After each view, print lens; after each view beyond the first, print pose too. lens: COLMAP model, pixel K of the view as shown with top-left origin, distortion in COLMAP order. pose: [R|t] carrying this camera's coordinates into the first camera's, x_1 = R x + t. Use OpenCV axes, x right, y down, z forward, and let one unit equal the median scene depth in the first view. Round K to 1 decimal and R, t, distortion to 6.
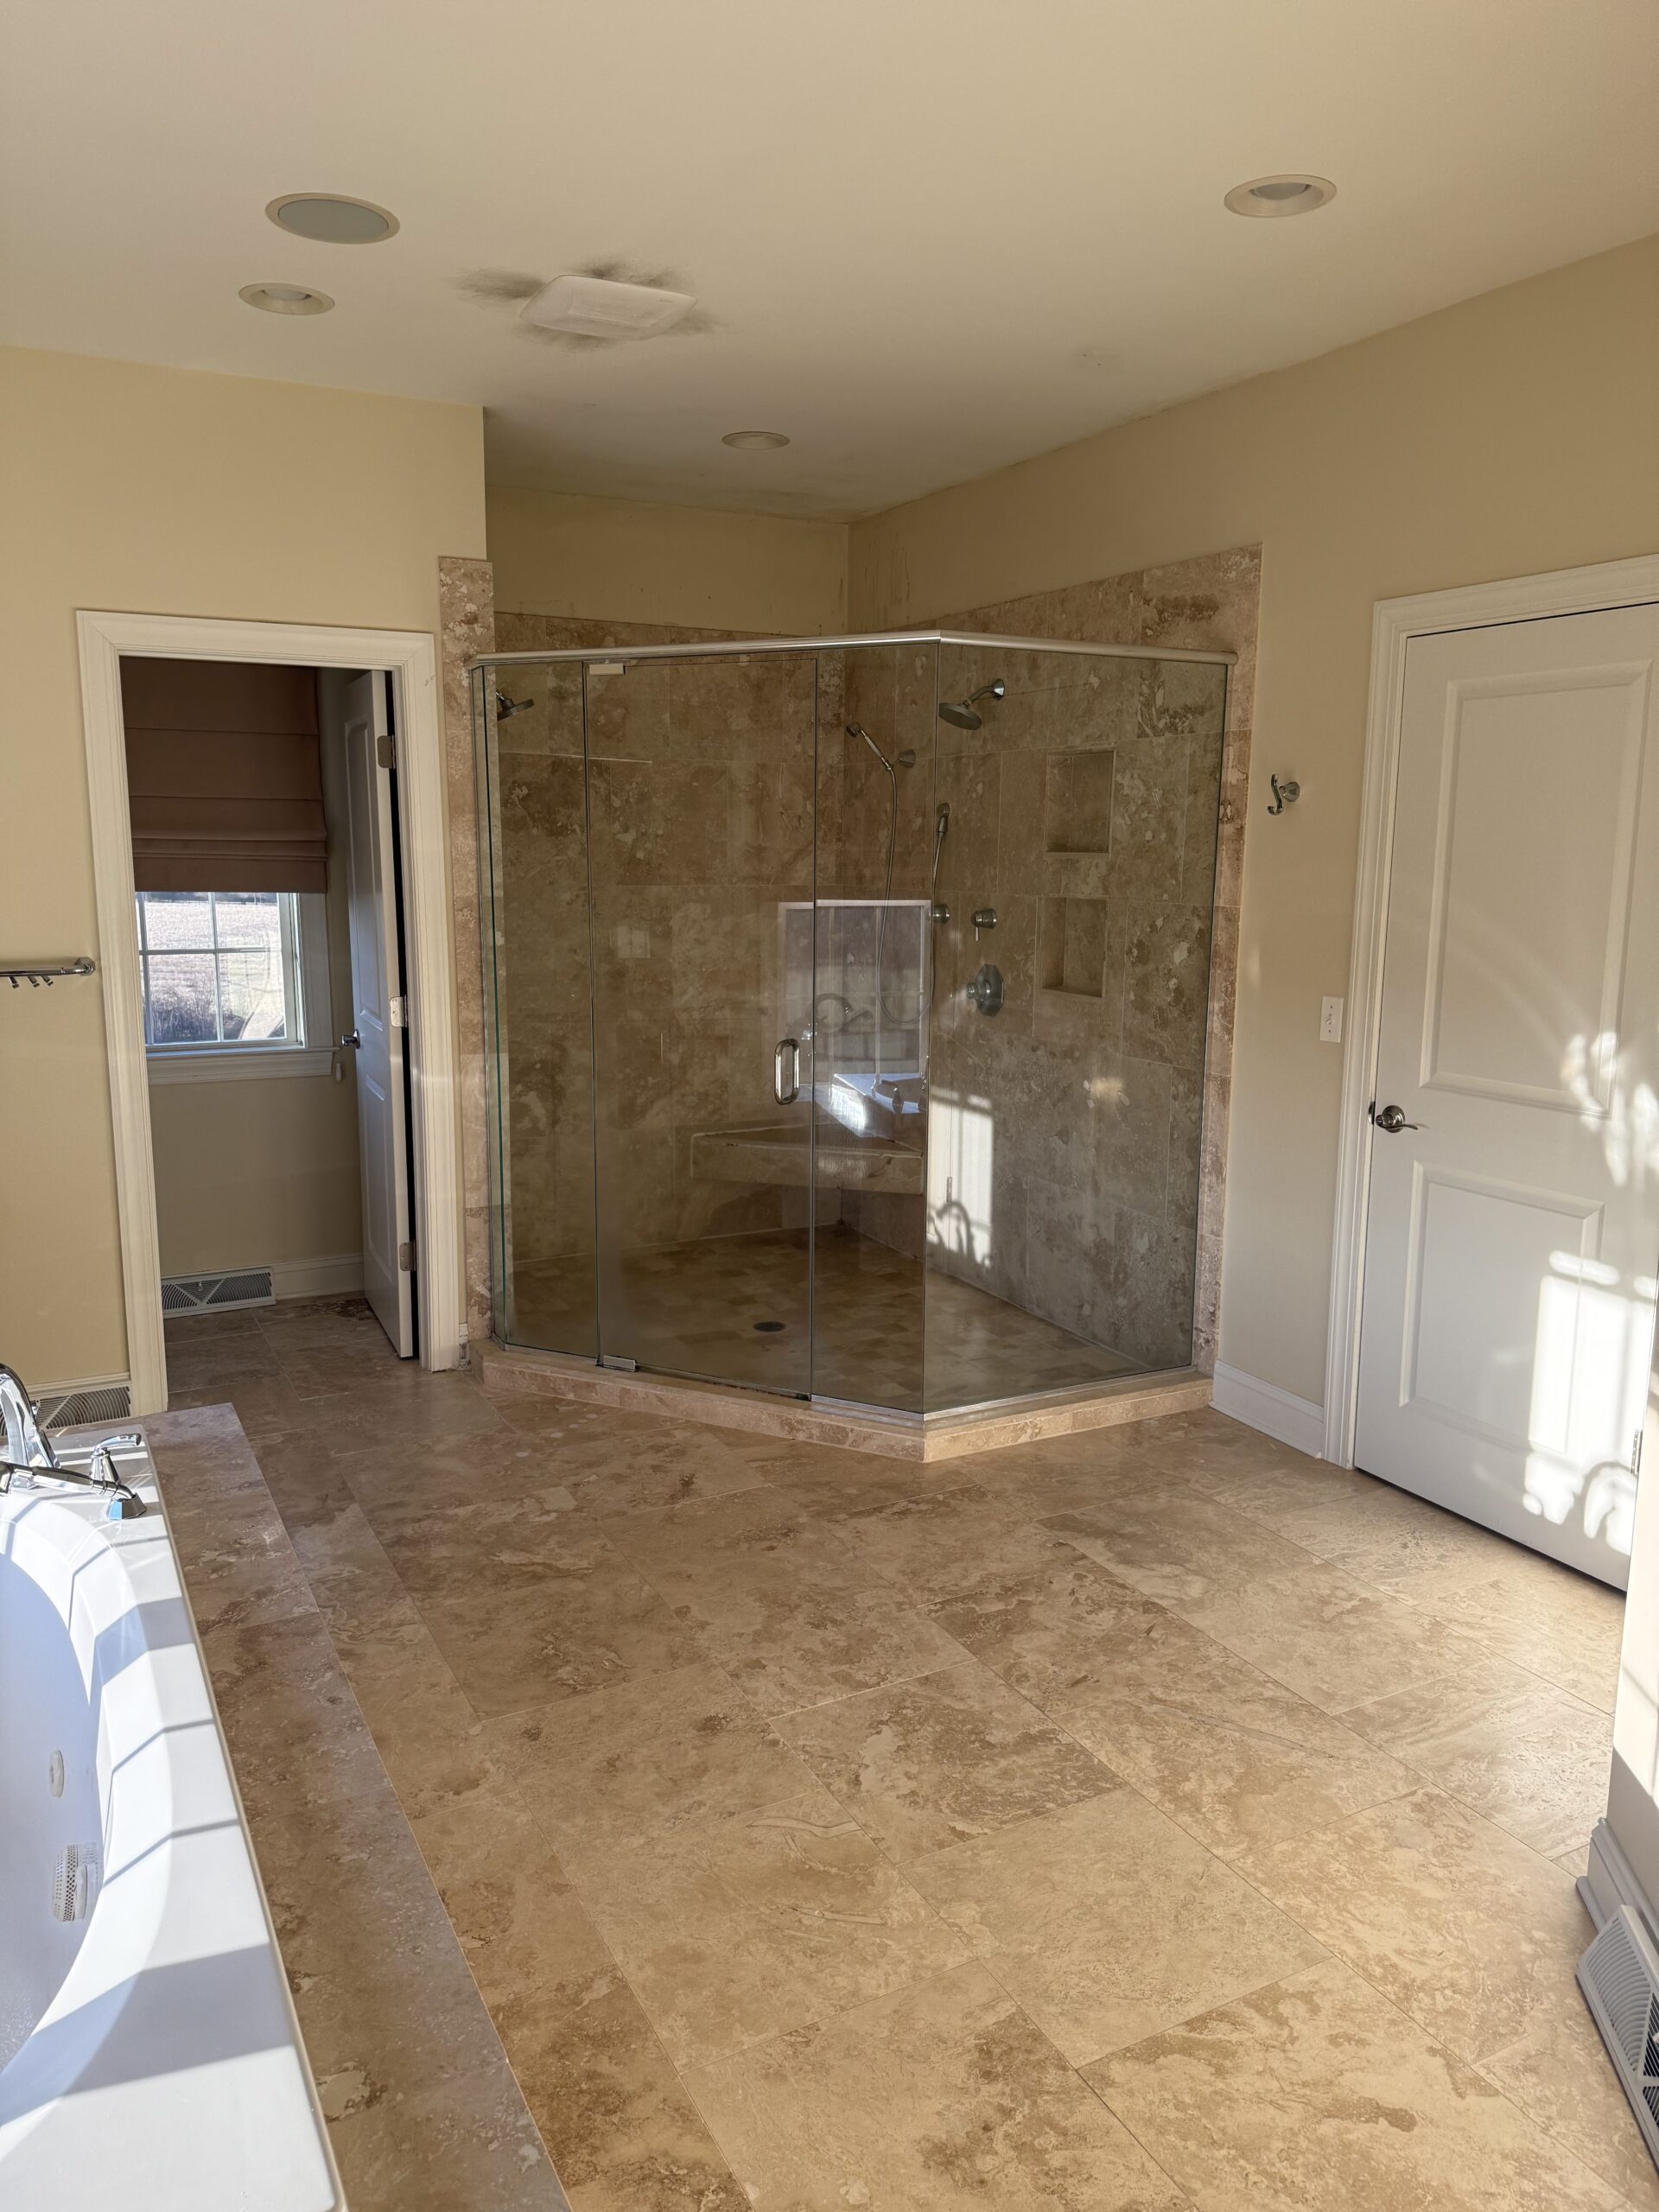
lens RADIAL K [[1572.0, 0, 828.8], [0, 1572.0, 1114.1], [0, 0, 1]] dist [0.045768, -0.046240]
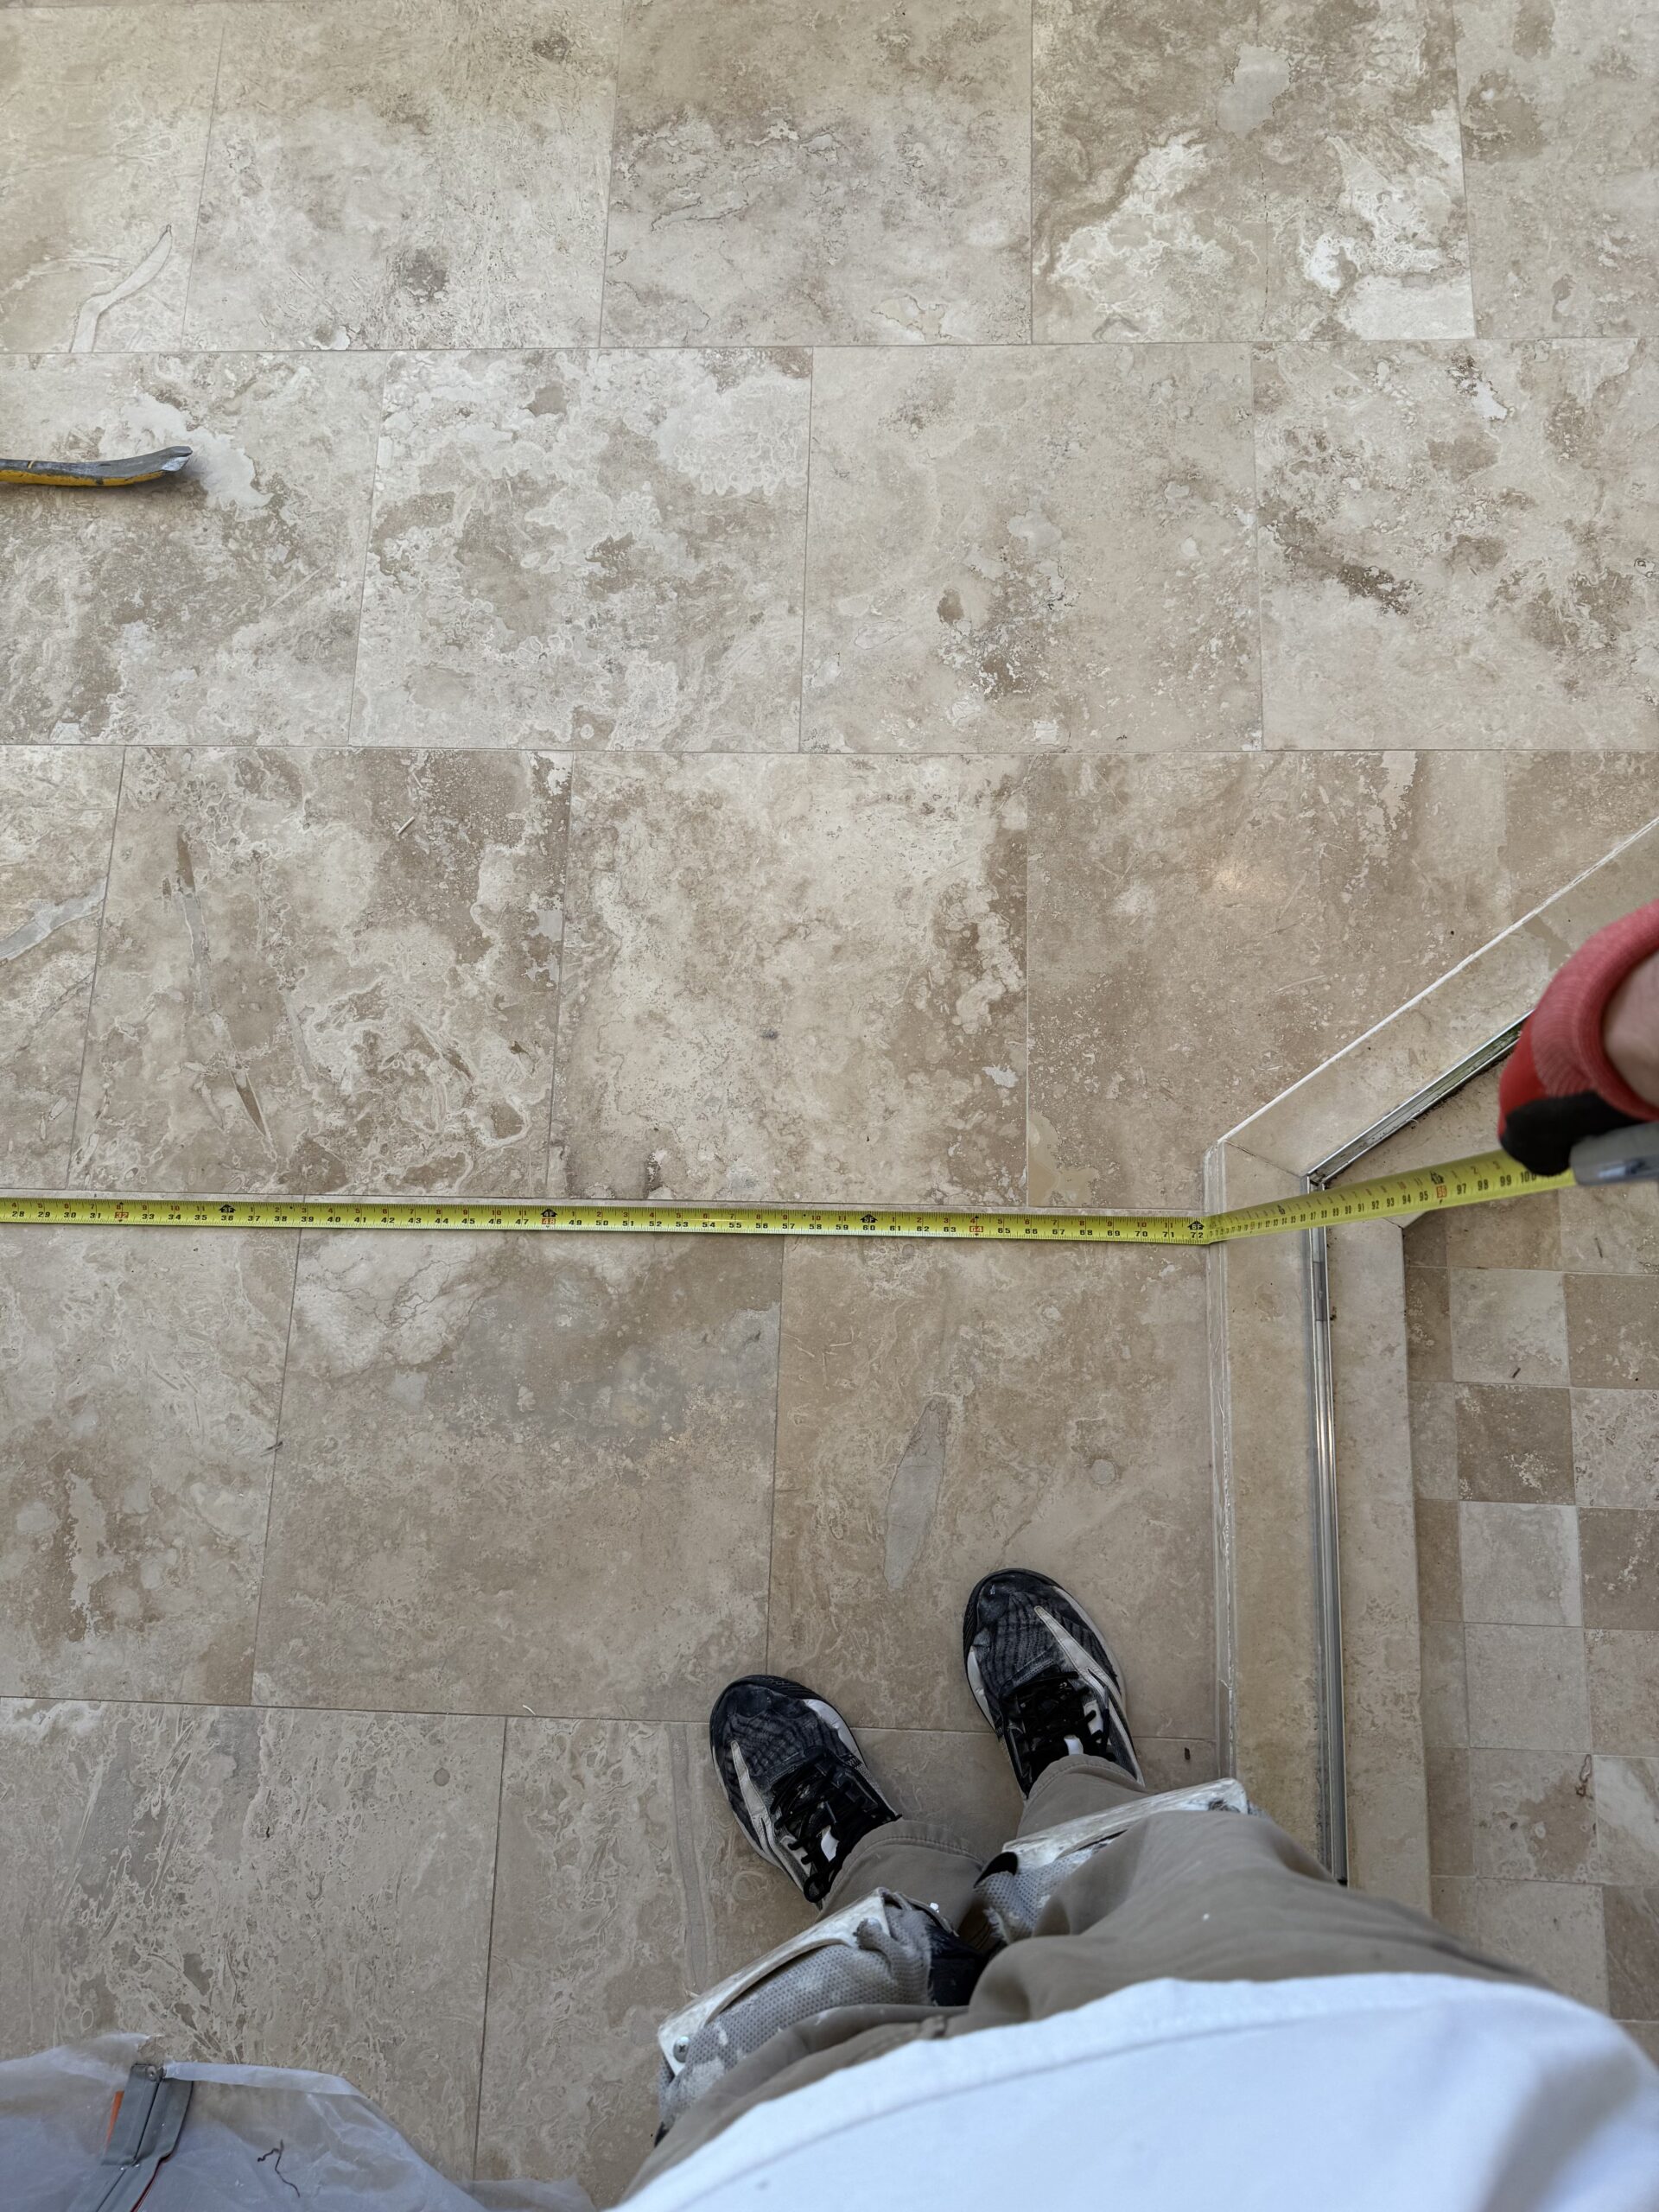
lens RADIAL K [[1572.0, 0, 825.9], [0, 1572.0, 1119.4], [0, 0, 1]] dist [0.045768, -0.046240]
pose [[-0.501209, 0.848604, -0.169296, 0.133052], [-0.101963, 0.136364, 0.985398, -0.108497], [0.859298, 0.511152, 0.018180, 0.758514]]
